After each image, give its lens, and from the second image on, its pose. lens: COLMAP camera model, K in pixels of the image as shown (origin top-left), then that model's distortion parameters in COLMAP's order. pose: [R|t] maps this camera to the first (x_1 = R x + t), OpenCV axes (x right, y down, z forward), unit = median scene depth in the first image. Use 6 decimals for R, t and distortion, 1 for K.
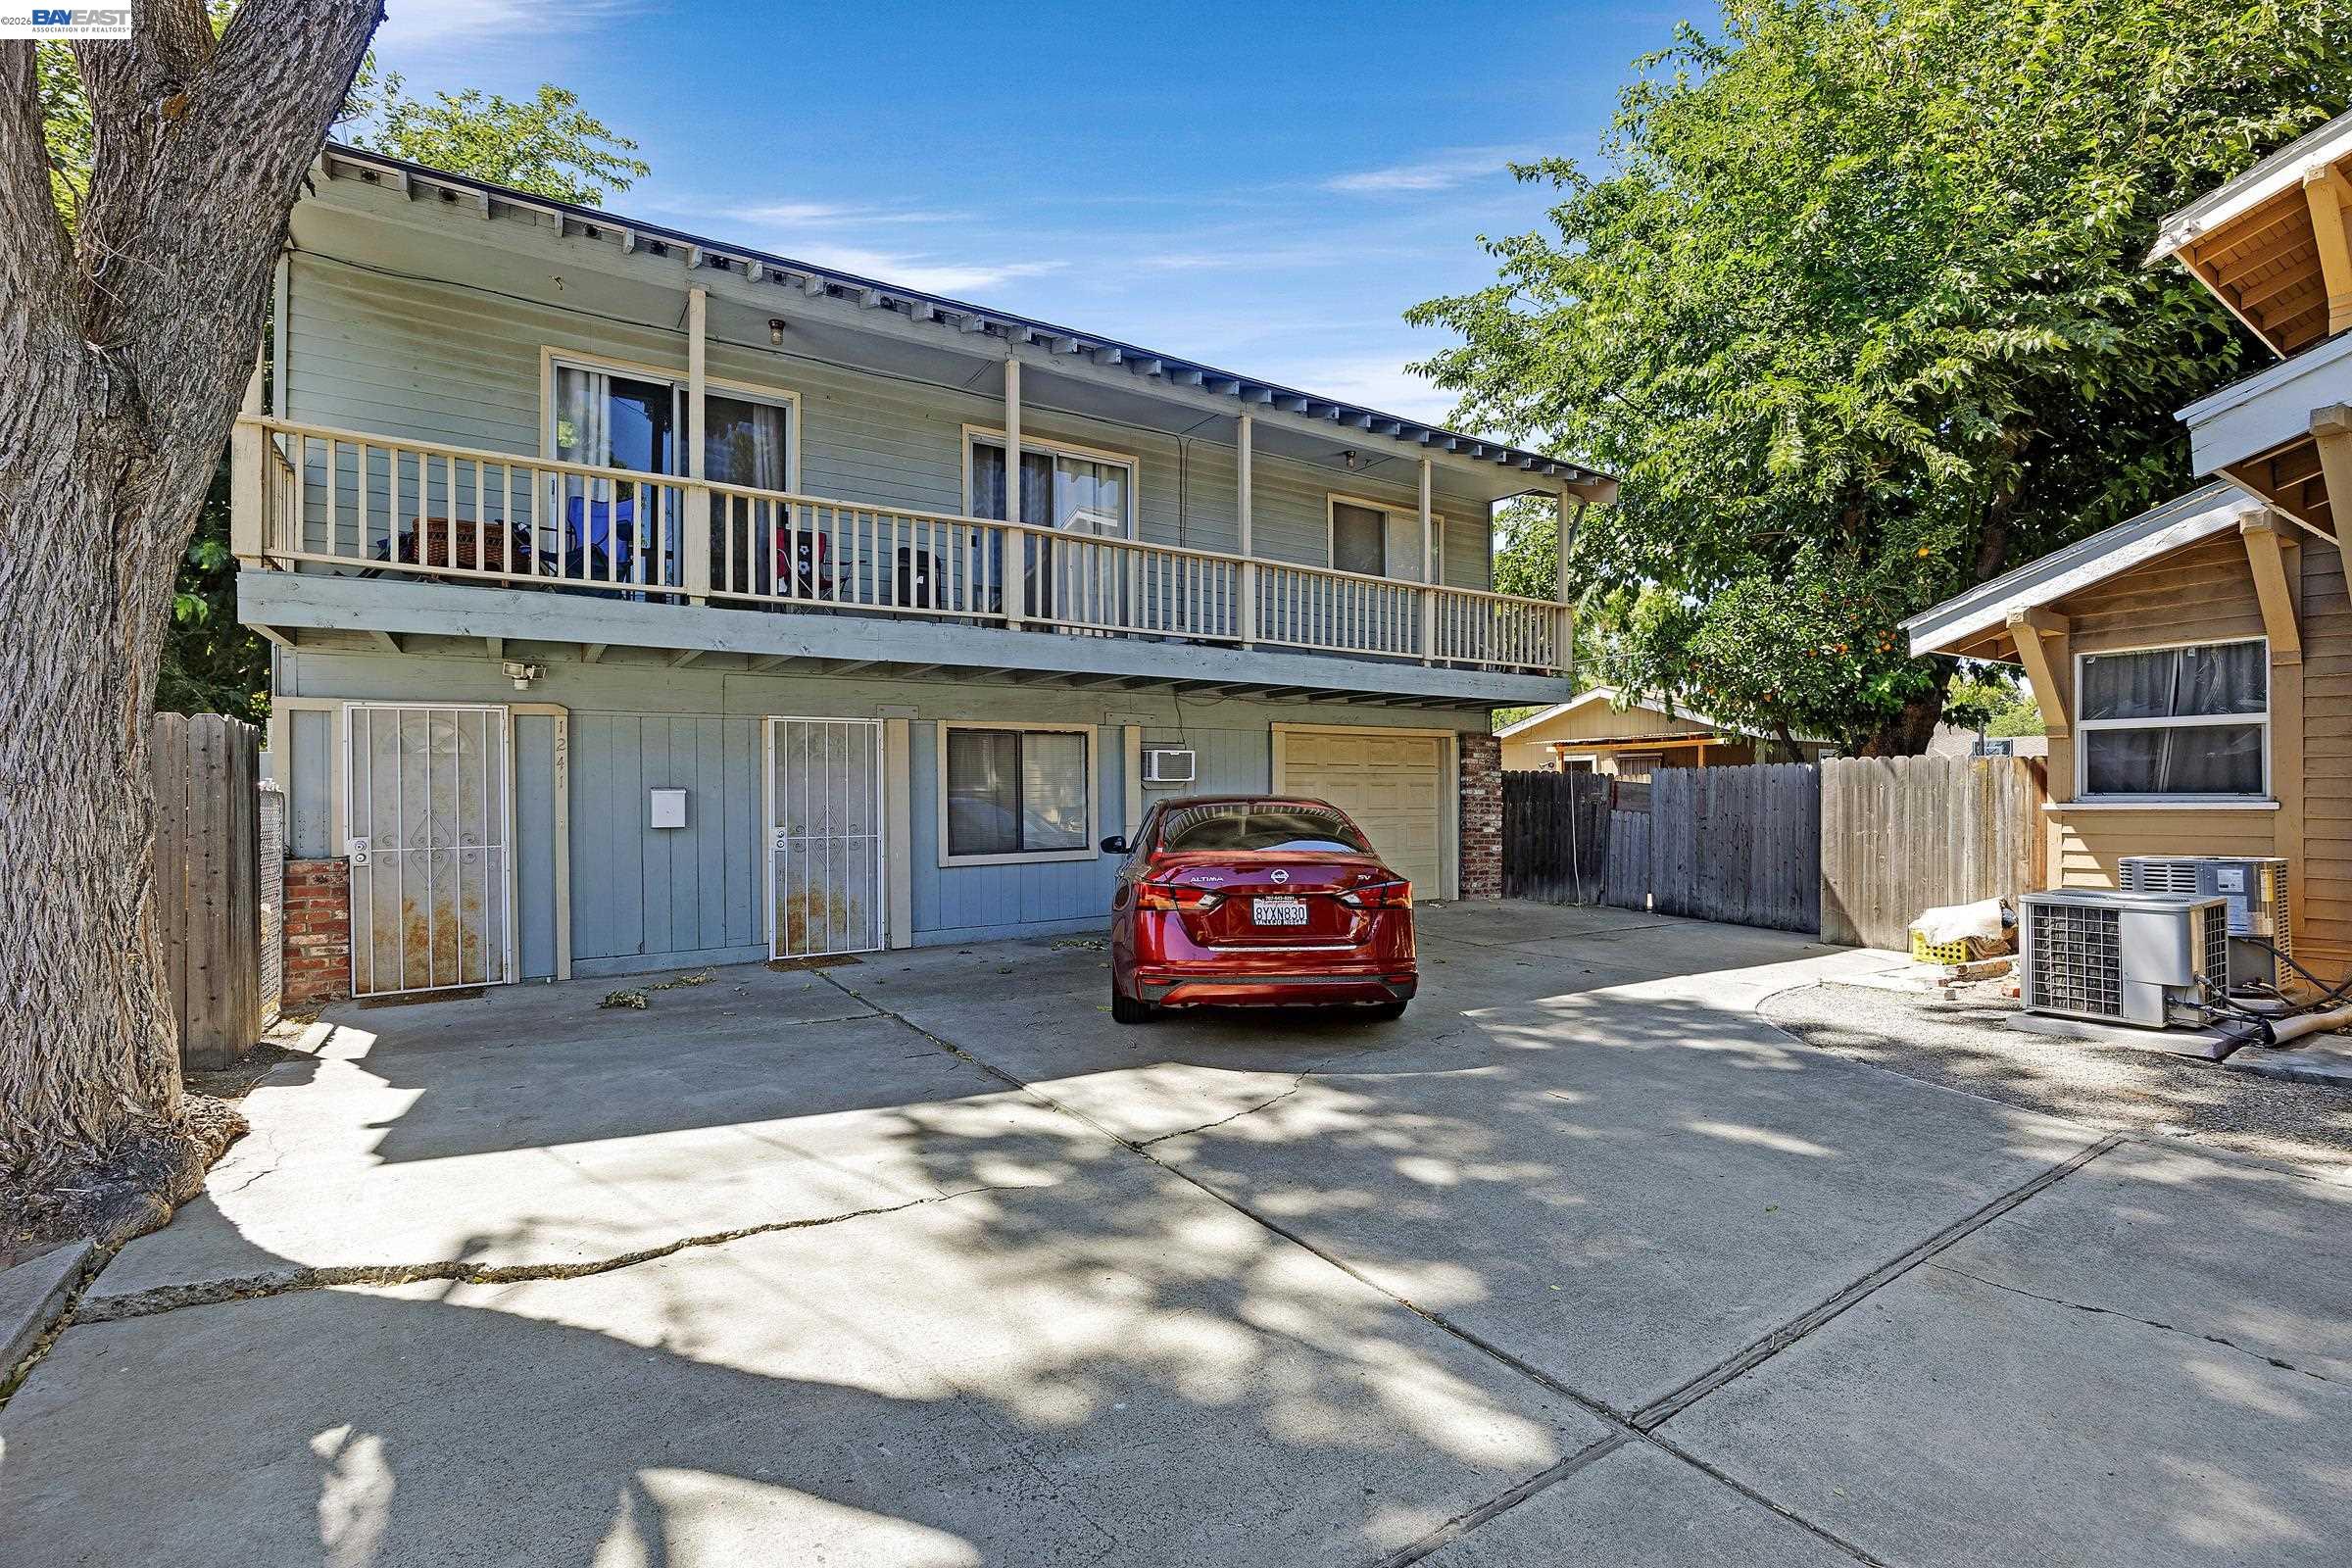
lens RADIAL K [[1054.2, 0, 1172.5], [0, 1054.2, 787.6], [0, 0, 1]] dist [-0.000041, -0.000194]
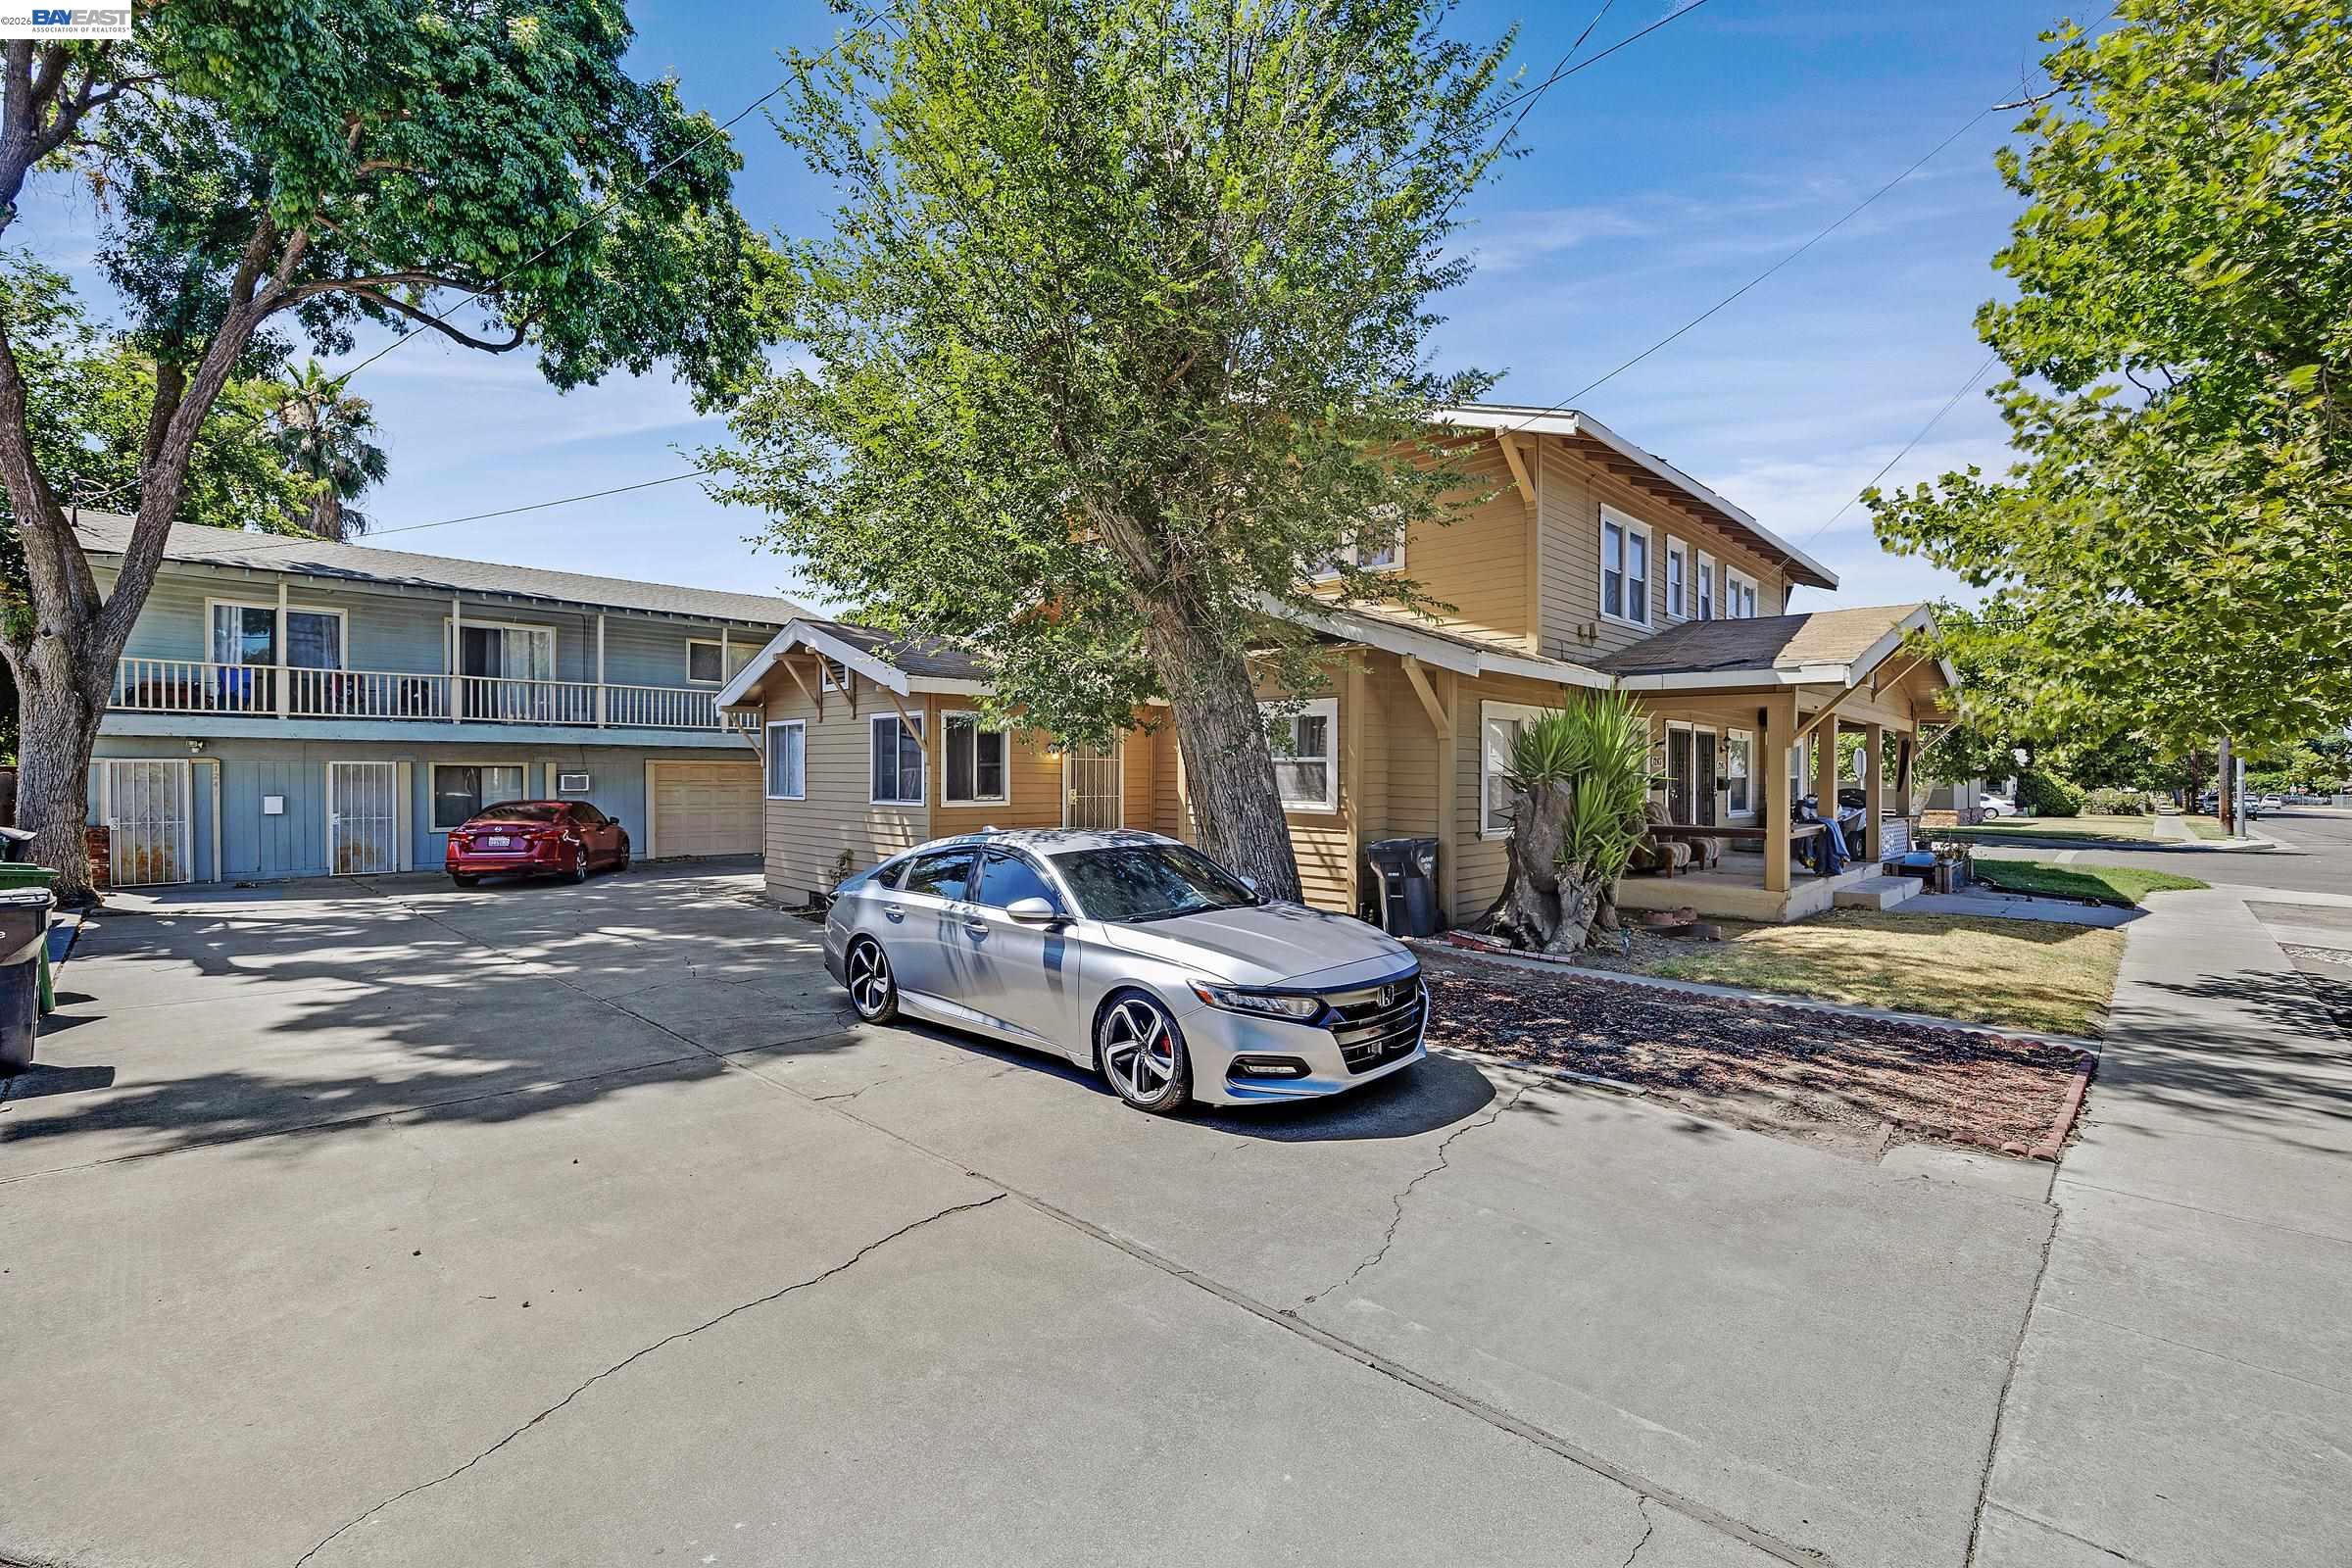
lens RADIAL K [[1054.2, 0, 1175.5], [0, 1054.2, 784.4], [0, 0, 1]] dist [-0.000041, -0.000194]
pose [[0.979530, 0.005131, 0.201231, 1.005565], [-0.006225, 0.999969, 0.004803, -0.049281], [-0.201201, -0.005958, 0.979532, -1.668768]]
